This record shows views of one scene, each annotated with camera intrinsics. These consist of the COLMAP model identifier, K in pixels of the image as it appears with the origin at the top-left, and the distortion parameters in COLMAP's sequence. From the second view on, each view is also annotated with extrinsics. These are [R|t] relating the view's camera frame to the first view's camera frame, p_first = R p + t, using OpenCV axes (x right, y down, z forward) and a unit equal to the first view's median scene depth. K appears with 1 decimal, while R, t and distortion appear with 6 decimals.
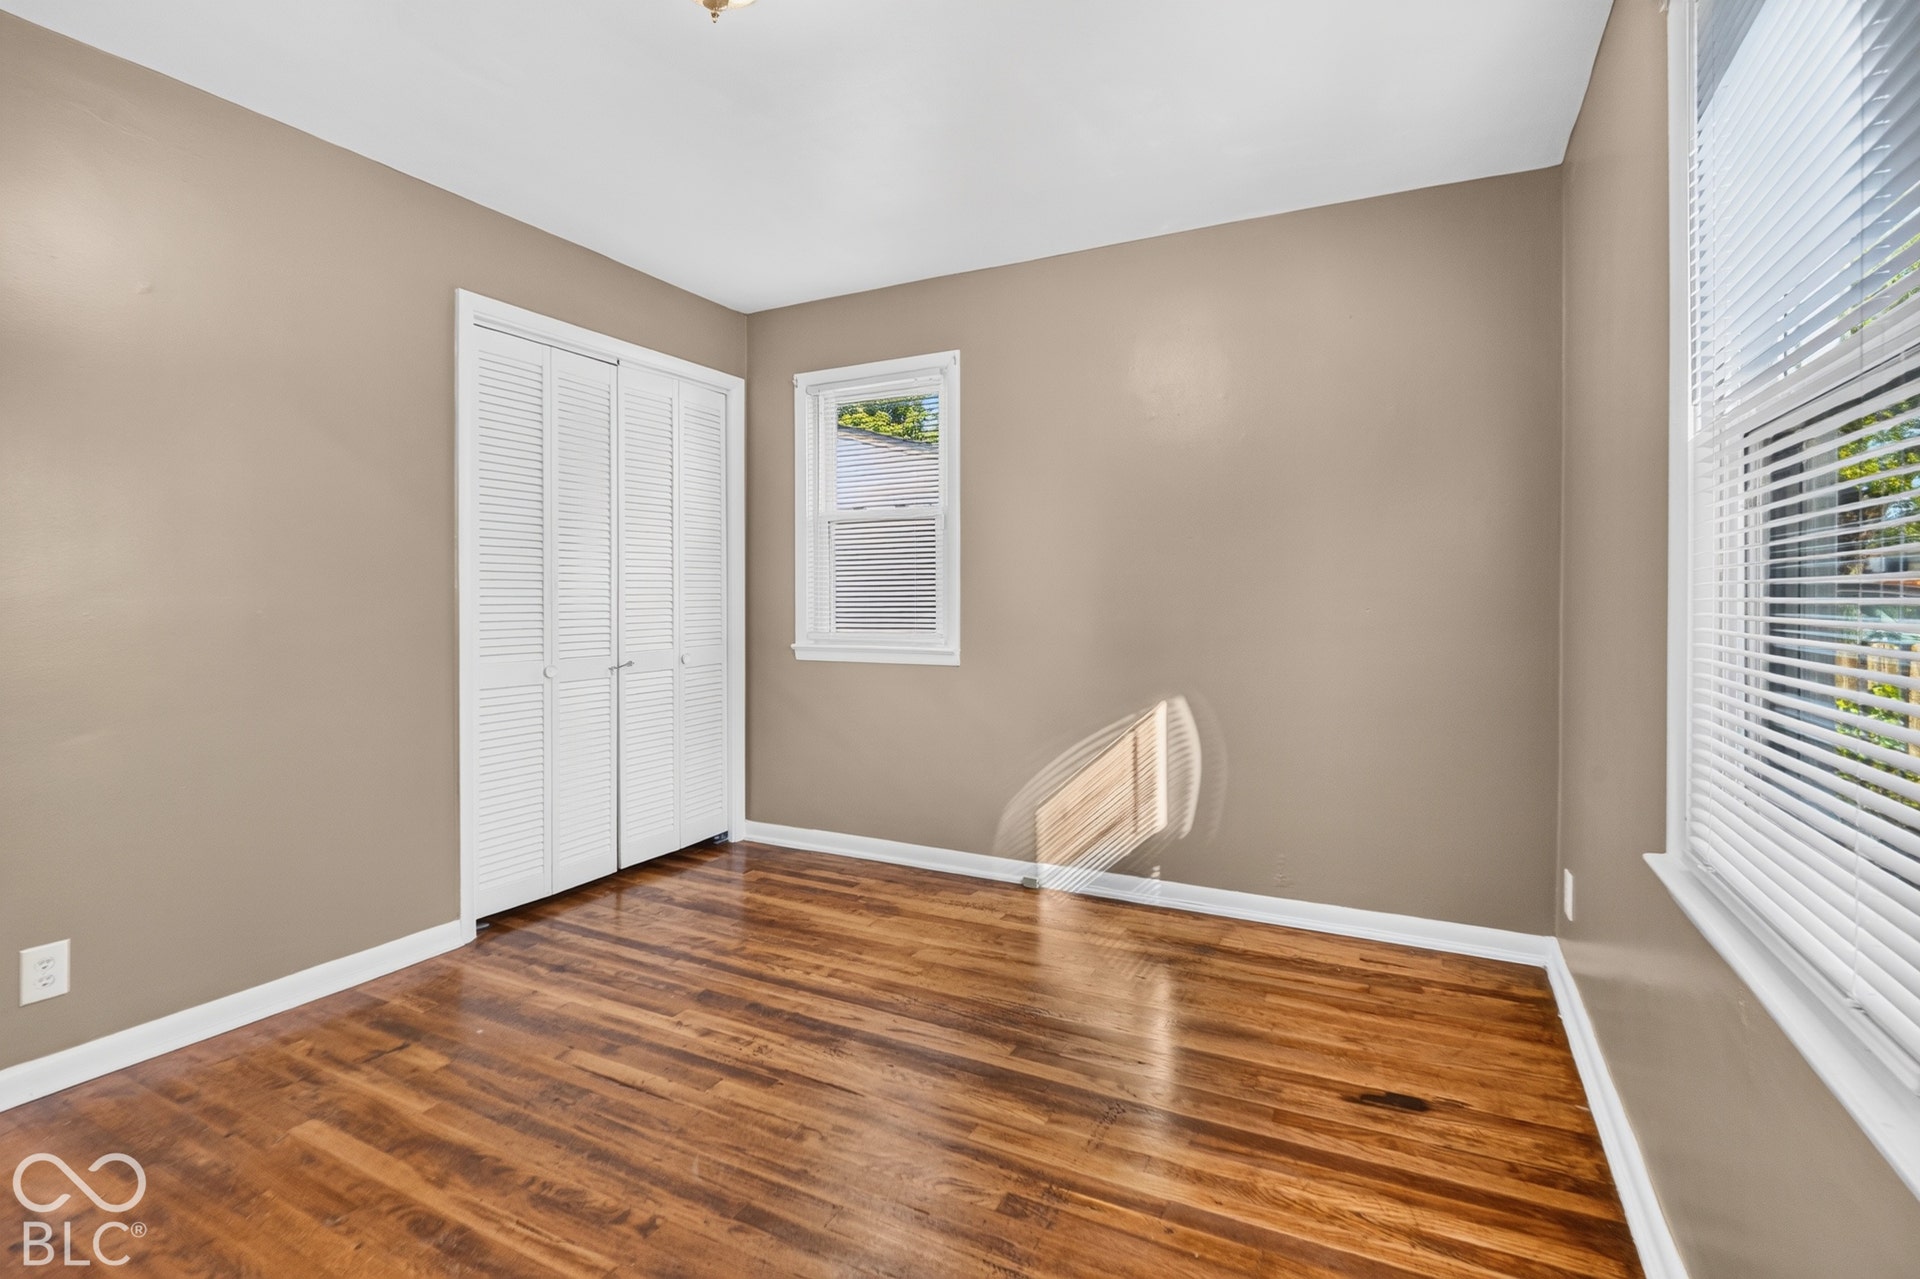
lens RADIAL K [[905.7, 0, 968.0], [0, 905.7, 595.4], [0, 0, 1]] dist [0.018306, -0.015679]
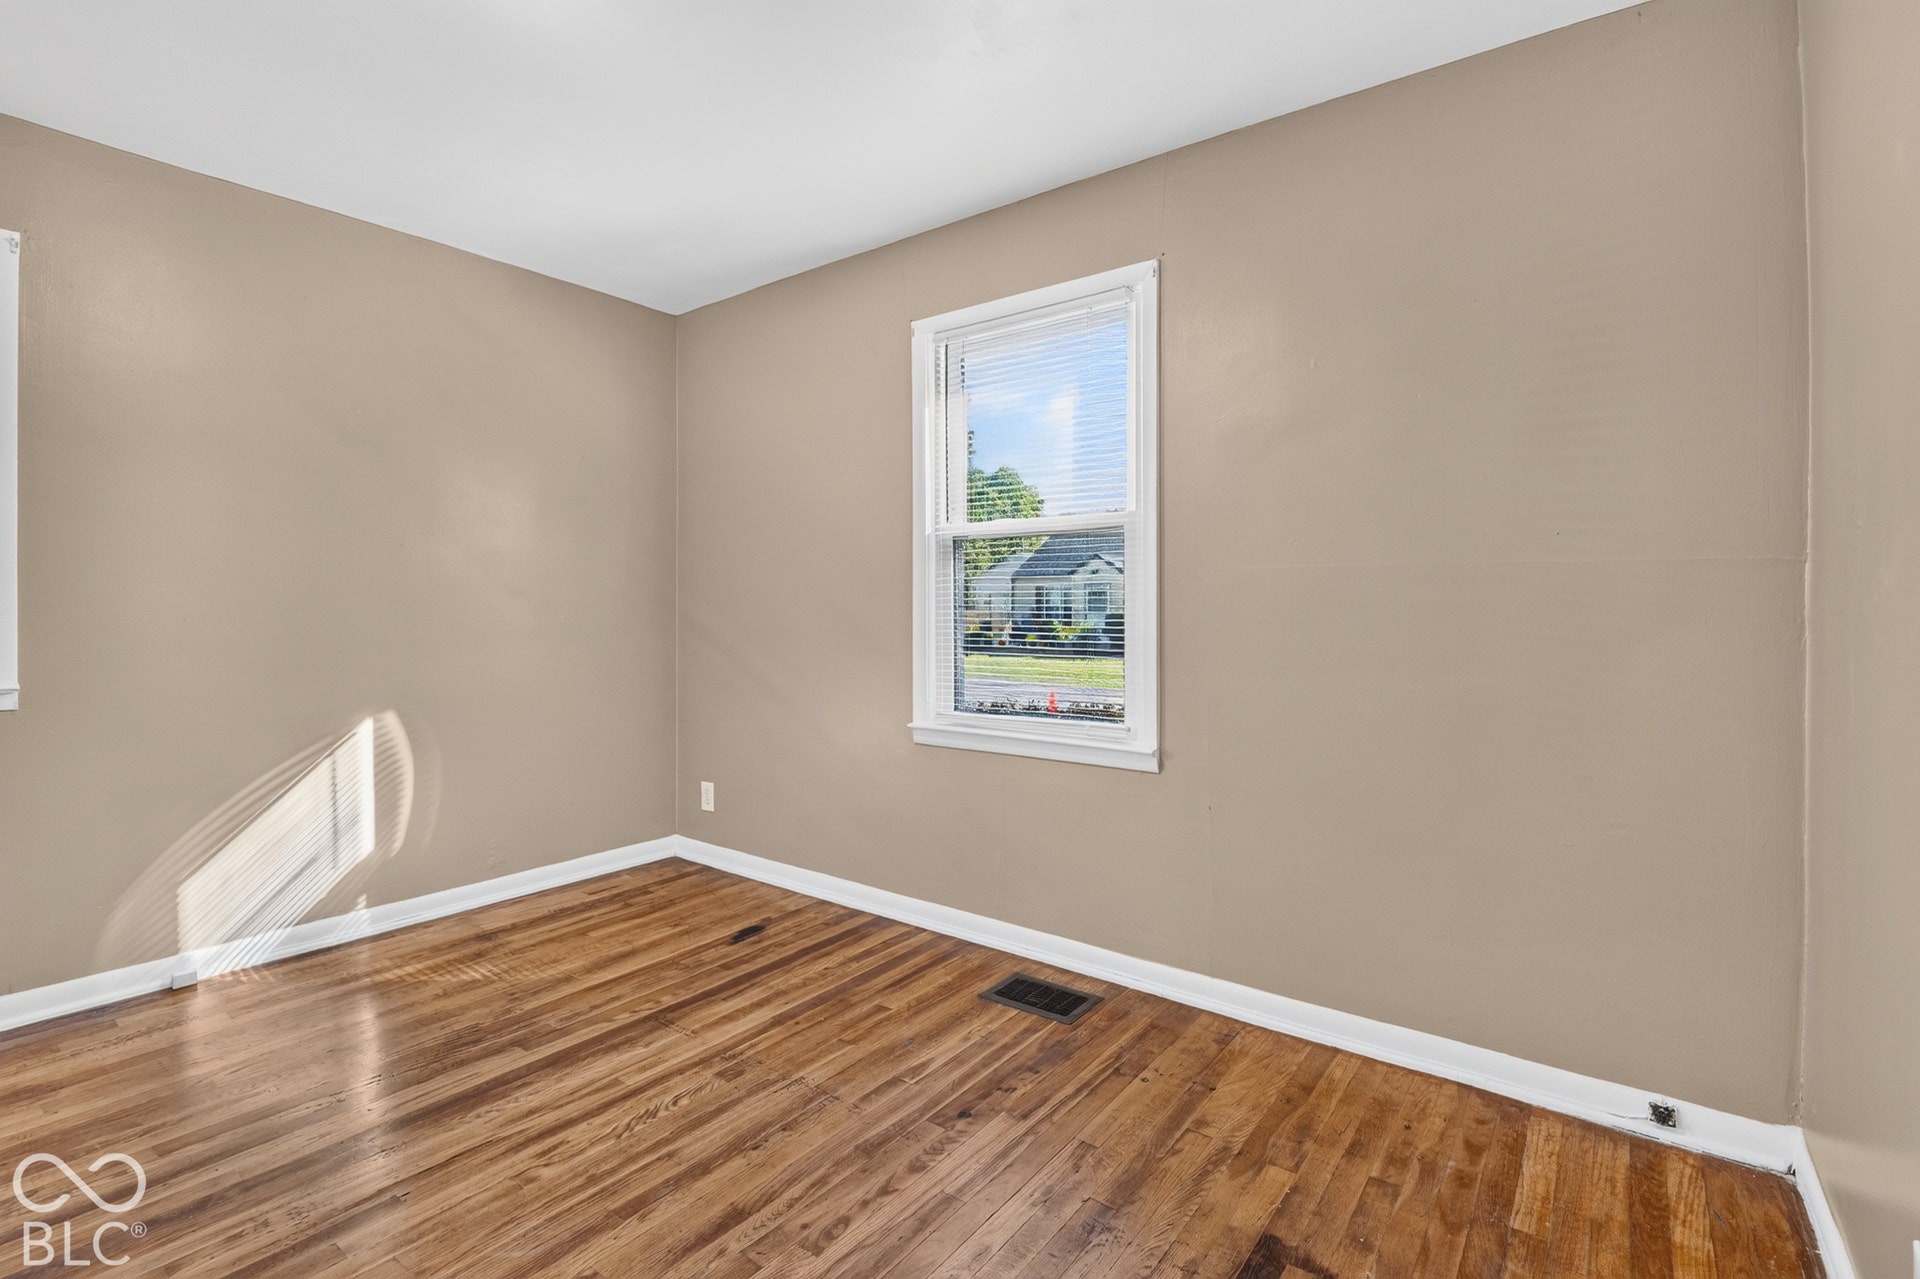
lens RADIAL K [[911.5, 0, 966.2], [0, 911.5, 613.8], [0, 0, 1]] dist [-0.000782, -0.001962]
pose [[0.159404, -0.006857, 0.987190, -0.751129], [0.001912, 0.999976, 0.006638, 0.006222], [-0.987212, 0.000829, 0.159413, 0.296830]]
